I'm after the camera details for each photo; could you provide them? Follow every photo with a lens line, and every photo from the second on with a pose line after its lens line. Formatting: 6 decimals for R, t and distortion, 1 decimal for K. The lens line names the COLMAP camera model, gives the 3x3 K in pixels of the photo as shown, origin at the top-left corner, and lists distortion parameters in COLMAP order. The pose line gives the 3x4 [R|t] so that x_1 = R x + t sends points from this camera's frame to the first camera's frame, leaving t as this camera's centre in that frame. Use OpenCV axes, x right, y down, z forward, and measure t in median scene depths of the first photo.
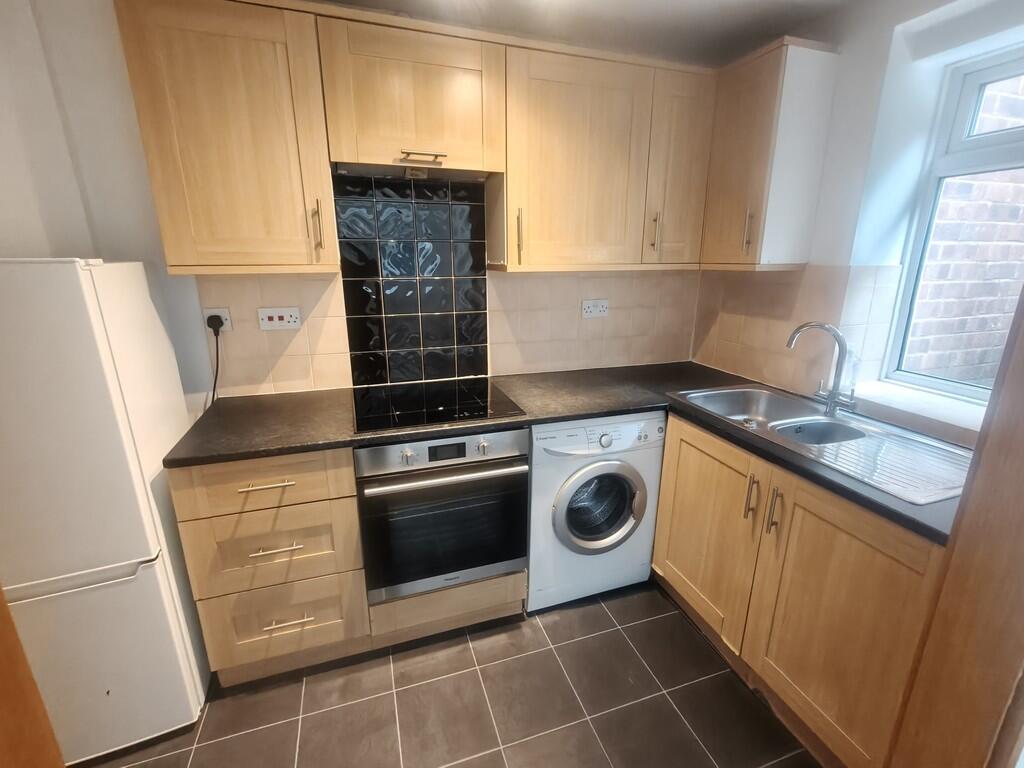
lens RADIAL K [[459.2, 0, 512.0], [0, 459.2, 384.0], [0, 0, 1]] dist [0.001600, 0.000395]
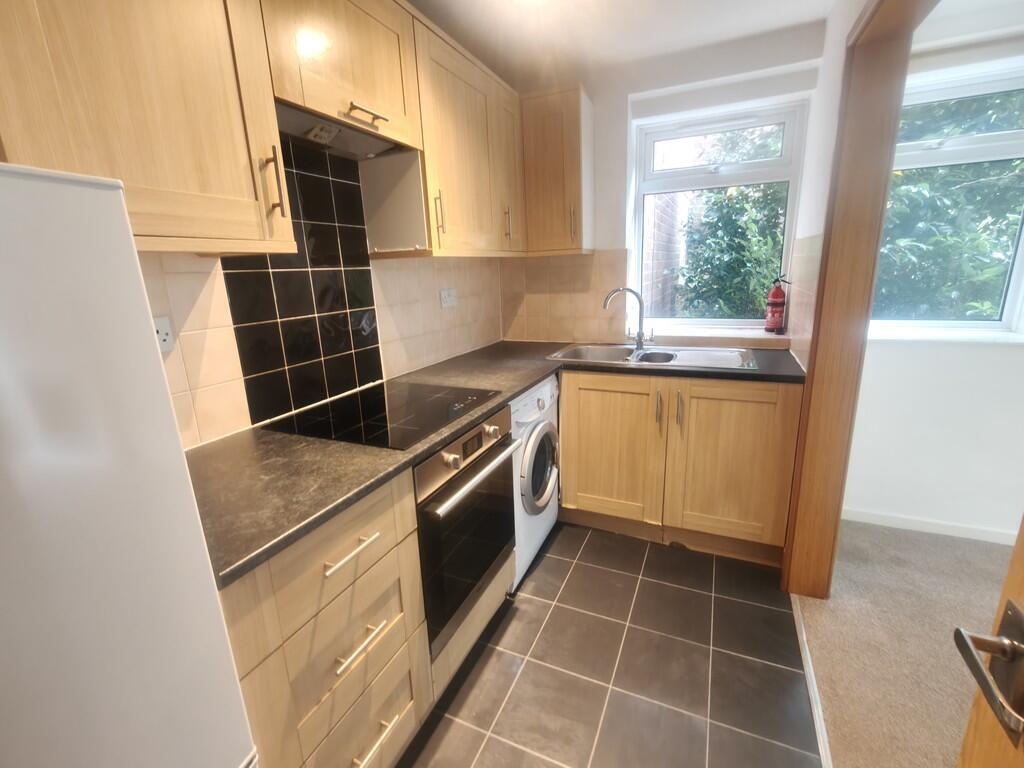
lens RADIAL K [[459.2, 0, 512.0], [0, 459.2, 384.0], [0, 0, 1]] dist [0.001600, 0.000395]
pose [[0.679770, -0.205953, 0.703915, -0.612138], [0.236643, 0.970022, 0.055285, -0.001752], [-0.694199, 0.128995, 0.708129, 0.245278]]
